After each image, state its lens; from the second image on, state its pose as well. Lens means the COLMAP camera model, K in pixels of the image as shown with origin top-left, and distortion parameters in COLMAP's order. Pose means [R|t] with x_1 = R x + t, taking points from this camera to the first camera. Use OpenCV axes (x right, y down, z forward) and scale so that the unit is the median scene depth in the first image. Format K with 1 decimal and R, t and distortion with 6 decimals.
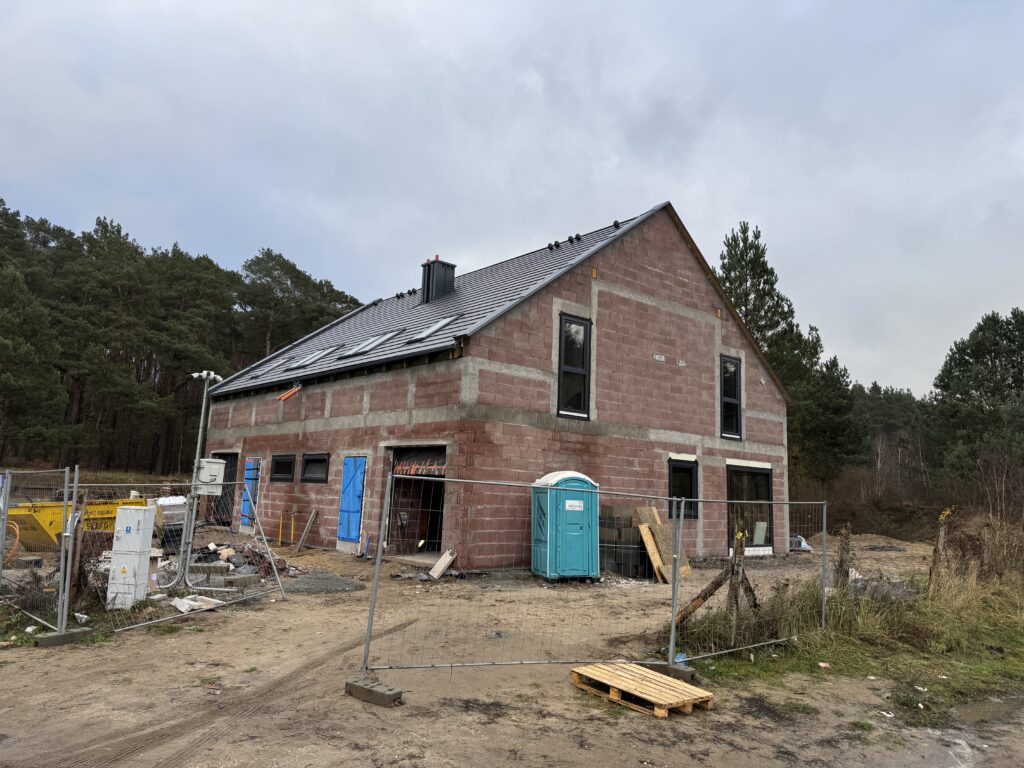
lens RADIAL K [[694.0, 0, 512.0], [0, 694.0, 384.0], [0, 0, 1]] dist [0.002821, 0.000019]
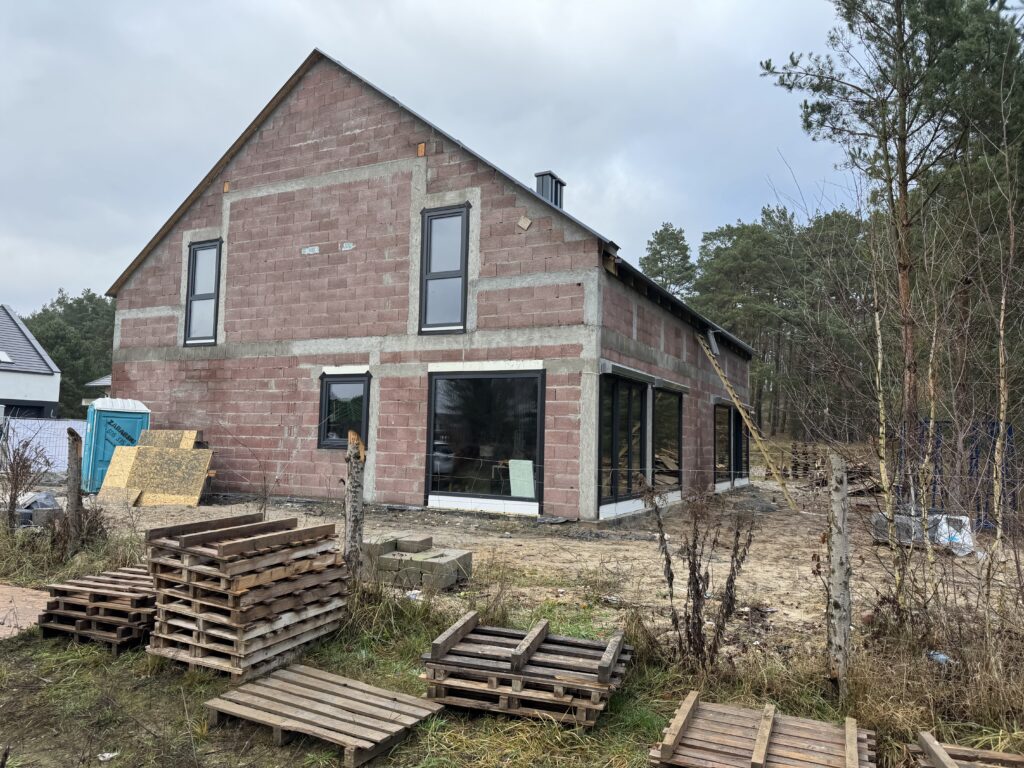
lens RADIAL K [[694.0, 0, 512.0], [0, 694.0, 384.0], [0, 0, 1]] dist [0.002821, 0.000019]
pose [[0.423364, -0.084405, -0.902019, 1.034432], [0.142250, 0.989494, -0.025825, 0.170490], [0.894722, -0.117379, 0.430922, 0.856248]]
